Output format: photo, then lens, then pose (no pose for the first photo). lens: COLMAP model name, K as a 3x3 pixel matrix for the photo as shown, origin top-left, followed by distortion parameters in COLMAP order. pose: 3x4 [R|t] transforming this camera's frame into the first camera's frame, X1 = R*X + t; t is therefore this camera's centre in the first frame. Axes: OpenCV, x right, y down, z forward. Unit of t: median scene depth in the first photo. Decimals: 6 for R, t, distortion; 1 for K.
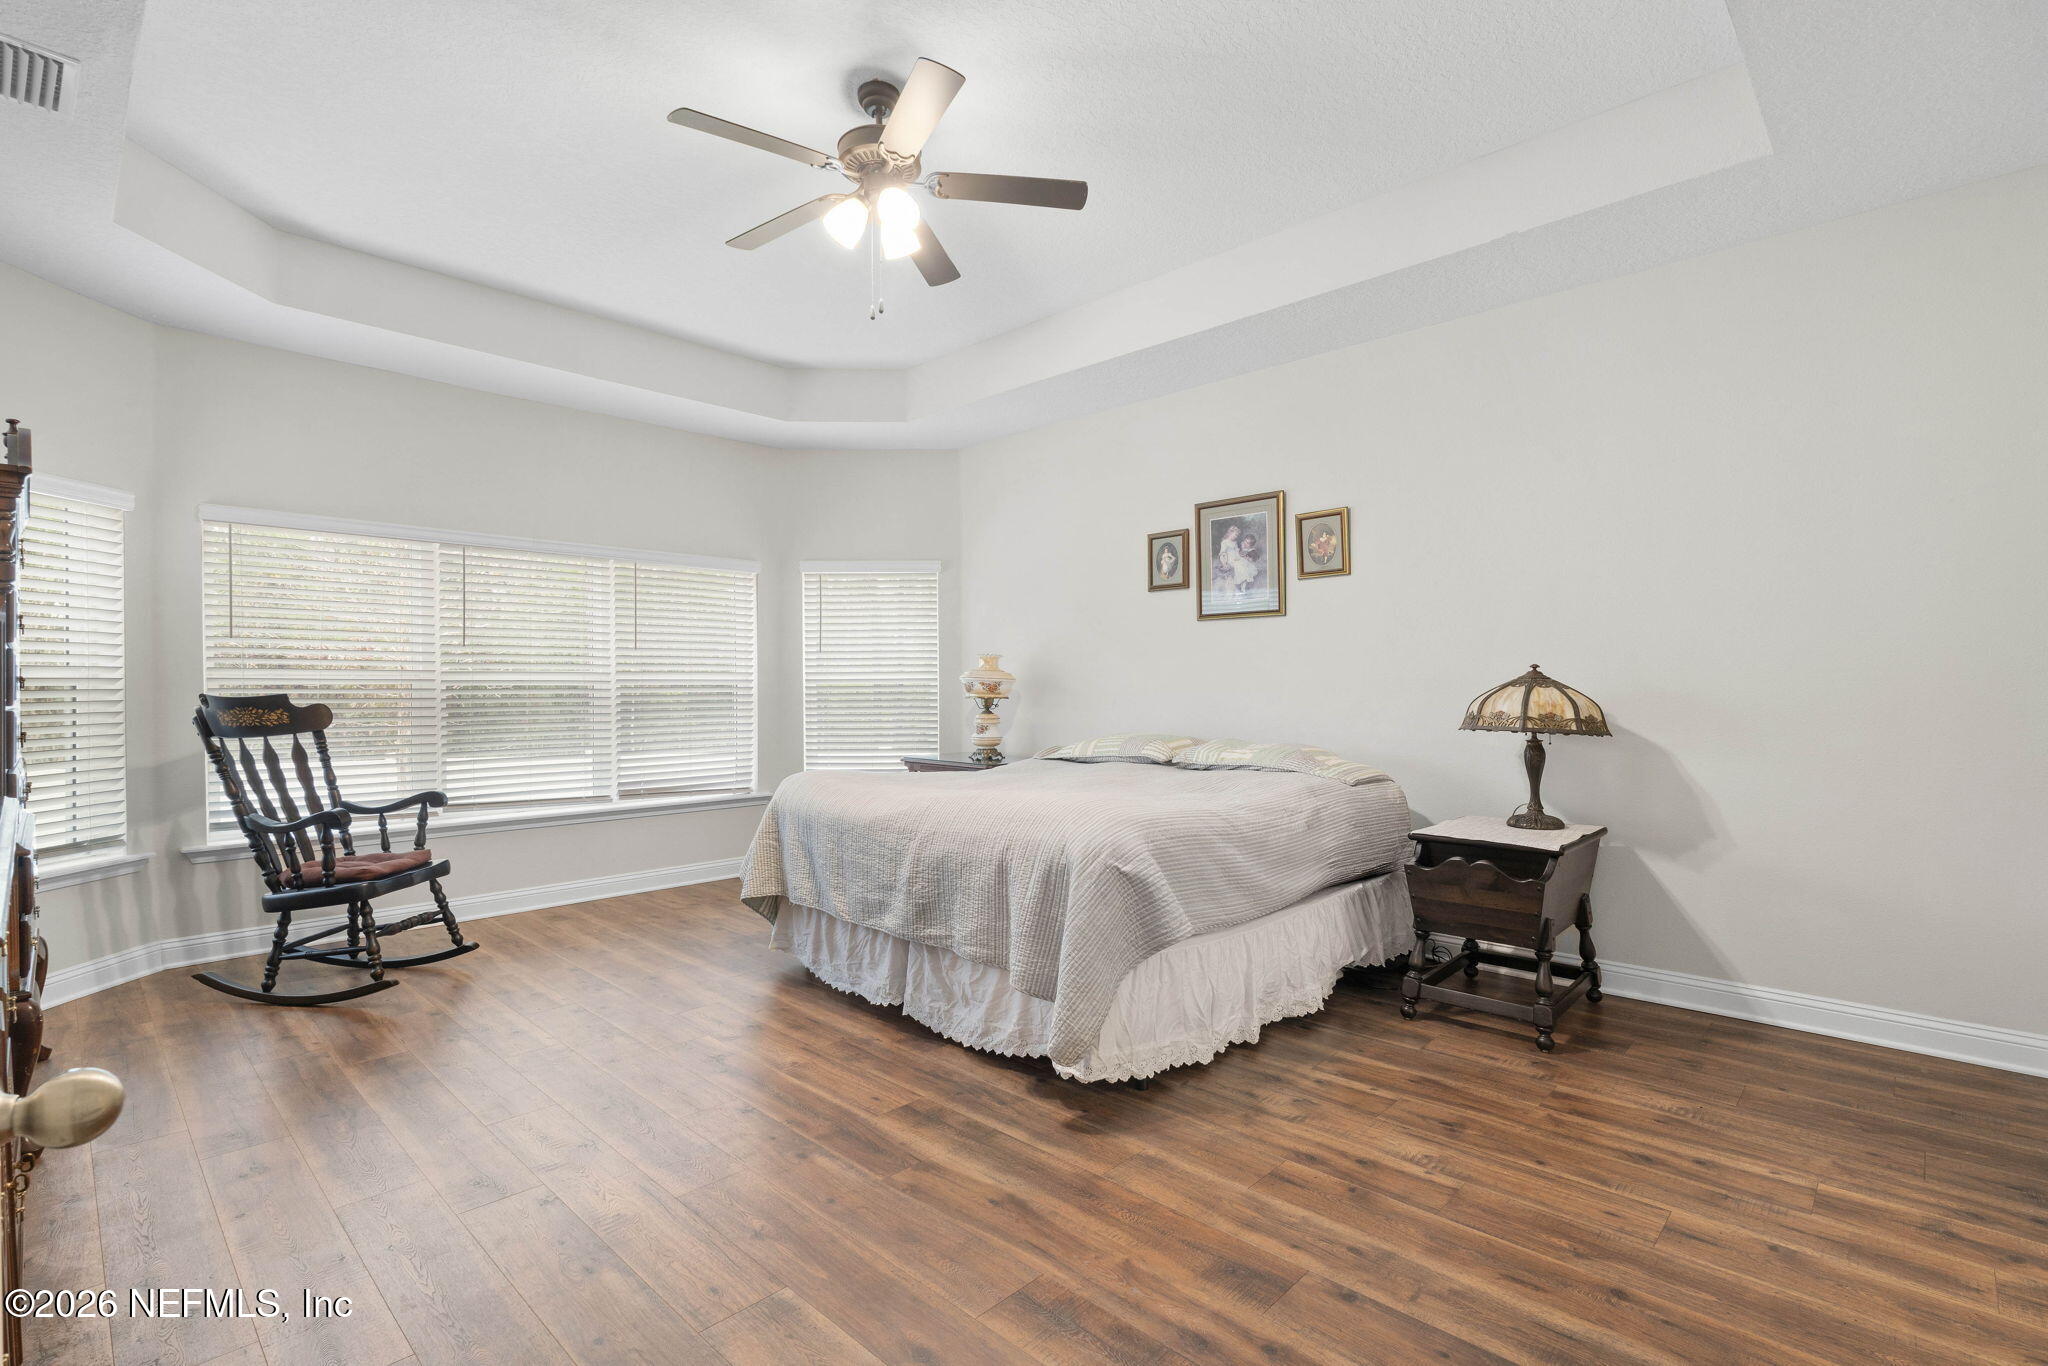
lens RADIAL K [[898.0, 0, 1007.1], [0, 898.0, 678.5], [0, 0, 1]] dist [-0.003388, -0.000165]
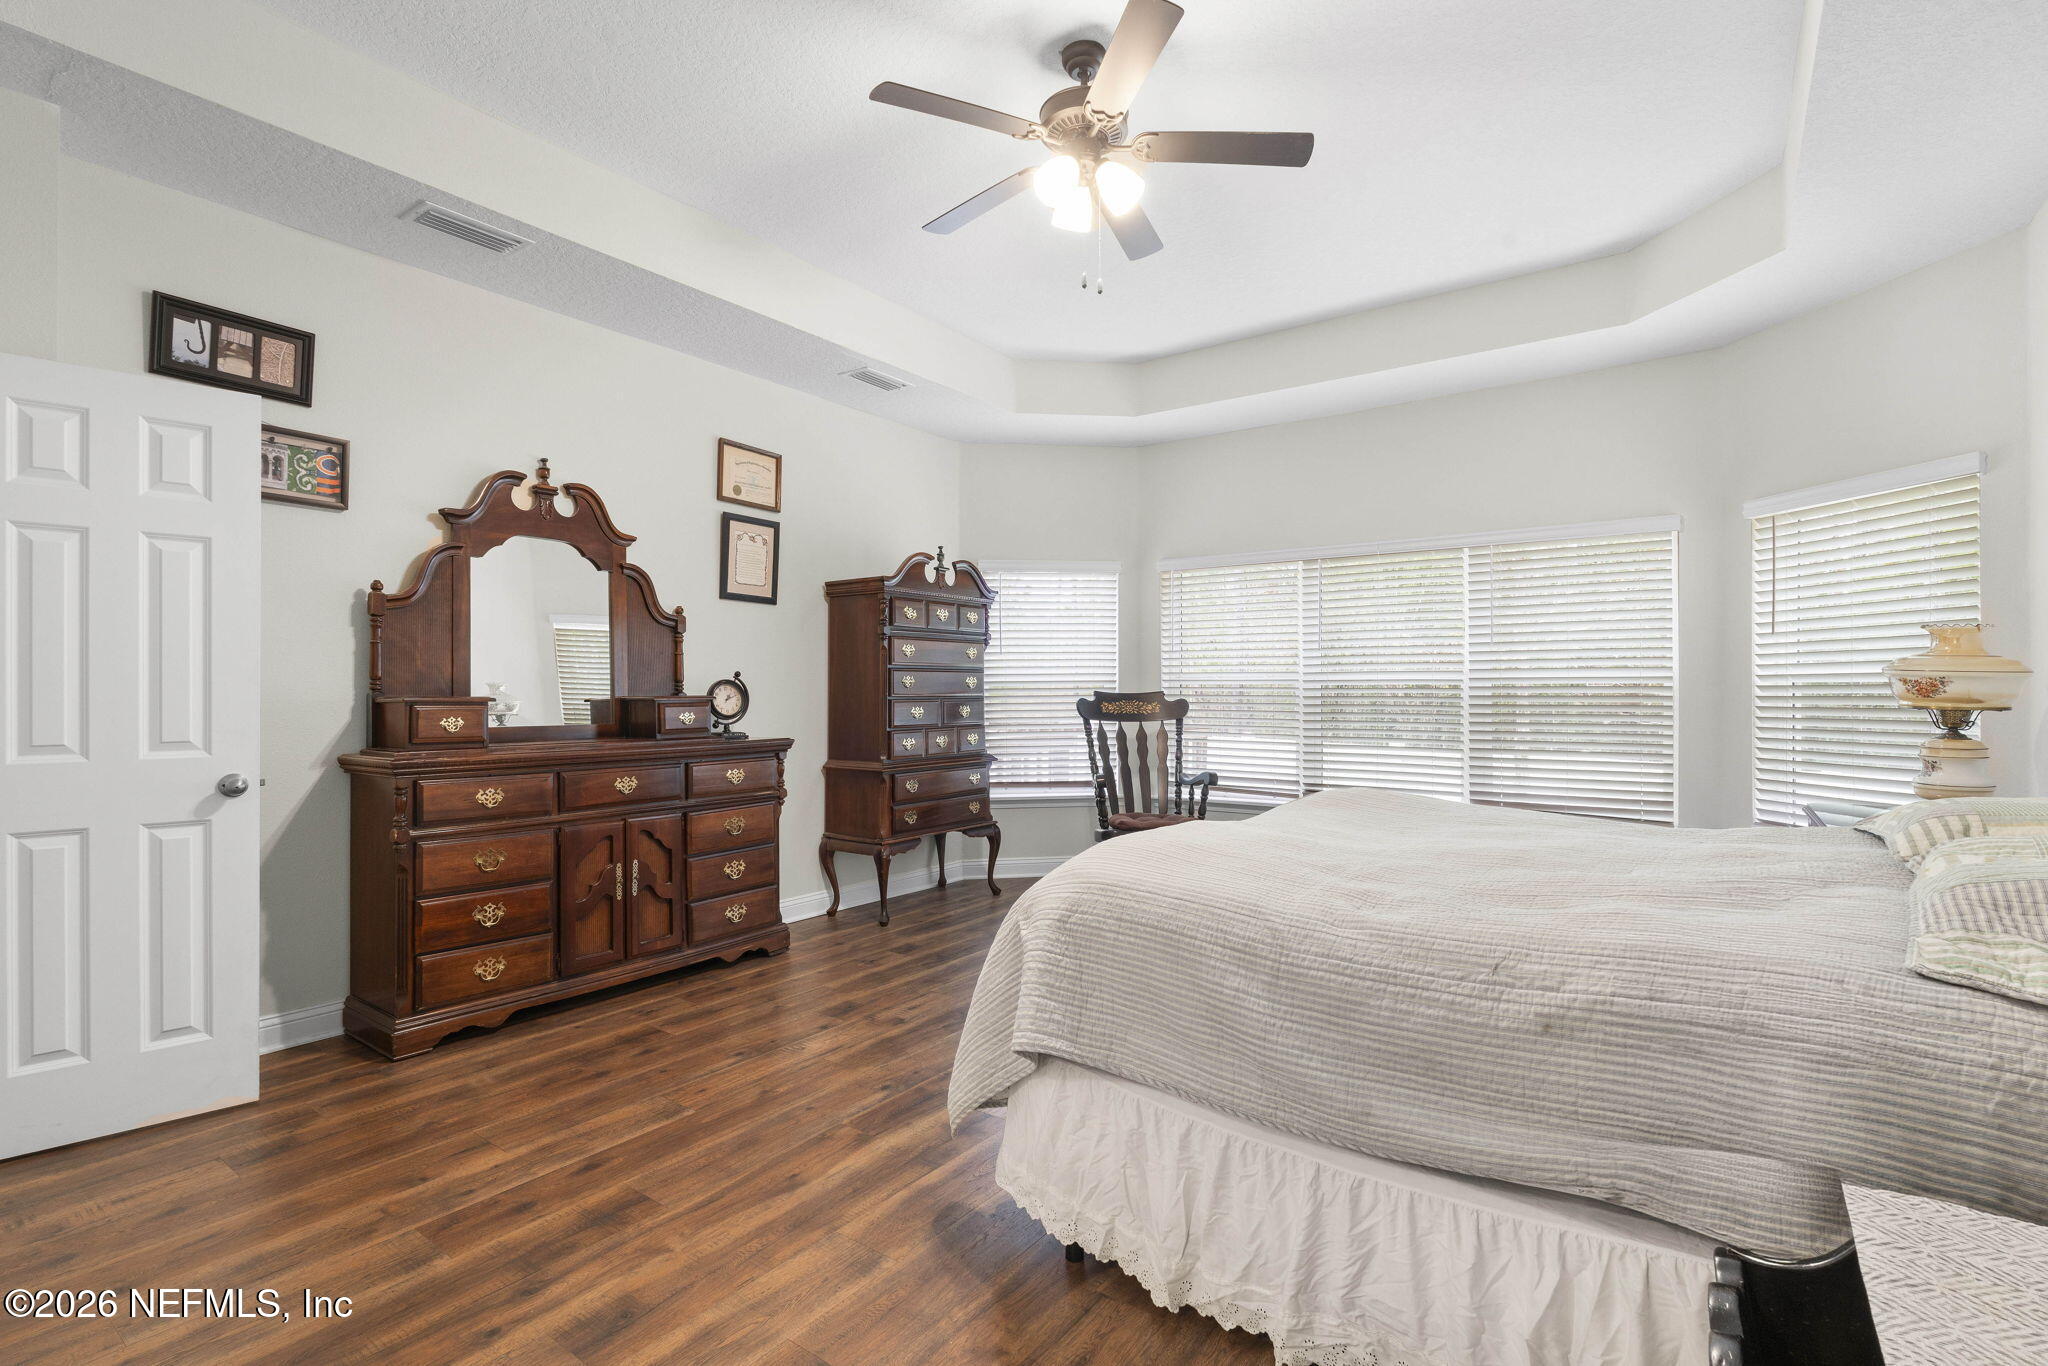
lens RADIAL K [[898.0, 0, 1007.1], [0, 898.0, 678.5], [0, 0, 1]] dist [-0.003388, -0.000165]
pose [[0.195893, -0.006460, -0.980604, 0.583959], [0.009920, 0.999940, -0.004605, 0.001511], [0.980575, -0.008825, 0.195945, 0.566415]]
